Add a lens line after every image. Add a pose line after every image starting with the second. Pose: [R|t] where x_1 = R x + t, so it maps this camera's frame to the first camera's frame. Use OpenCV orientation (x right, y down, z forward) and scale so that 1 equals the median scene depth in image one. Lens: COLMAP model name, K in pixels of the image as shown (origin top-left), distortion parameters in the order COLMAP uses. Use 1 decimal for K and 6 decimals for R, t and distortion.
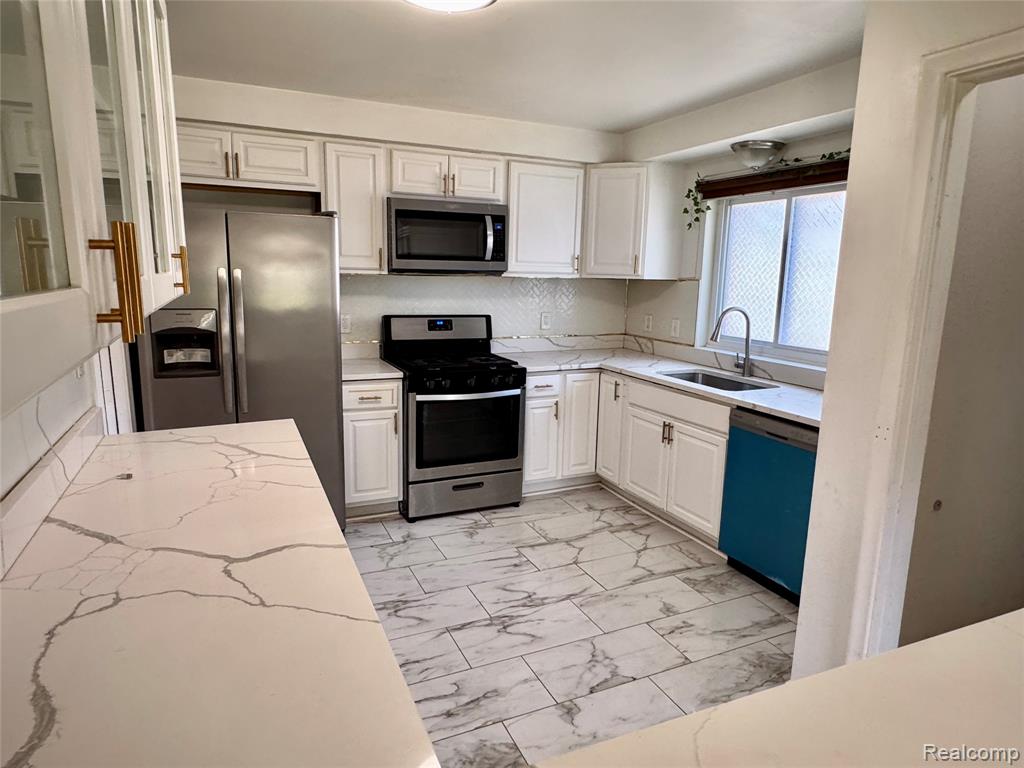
lens RADIAL K [[621.0, 0, 512.5], [0, 621.0, 386.0], [0, 0, 1]] dist [-0.012765, 0.008395]
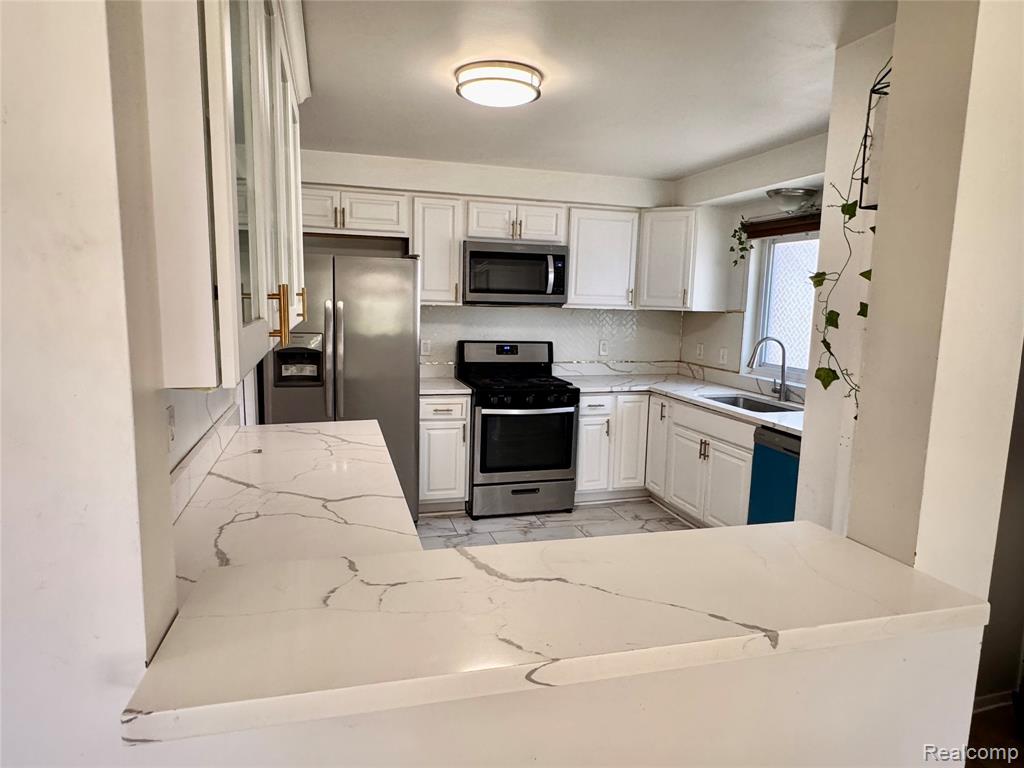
lens RADIAL K [[621.0, 0, 509.2], [0, 621.0, 383.8], [0, 0, 1]] dist [-0.012765, 0.008395]
pose [[0.988920, 0.022923, -0.146668, 0.065336], [-0.030108, 0.998443, -0.046953, 0.020848], [0.145363, 0.050849, 0.988071, -0.145858]]
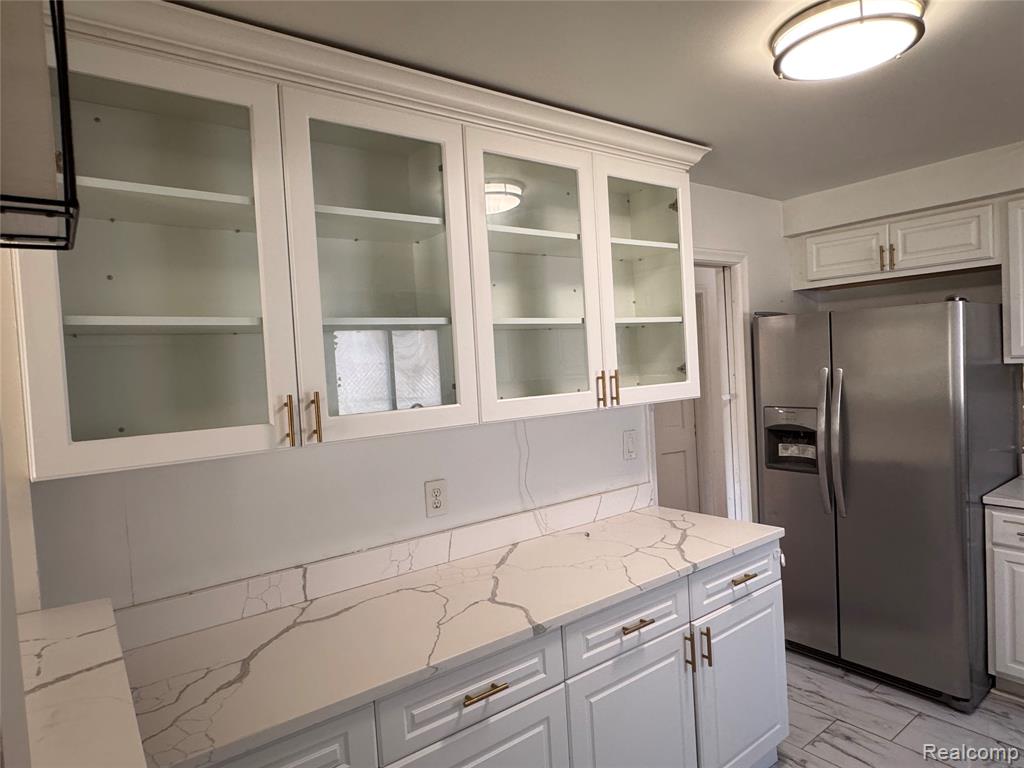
lens RADIAL K [[621.0, 0, 508.1], [0, 621.0, 385.3], [0, 0, 1]] dist [-0.012765, 0.008395]
pose [[0.215170, 0.004142, -0.976568, 0.332621], [-0.121921, 0.992281, -0.022655, -0.063085], [0.968936, 0.123938, 0.214014, 0.235482]]
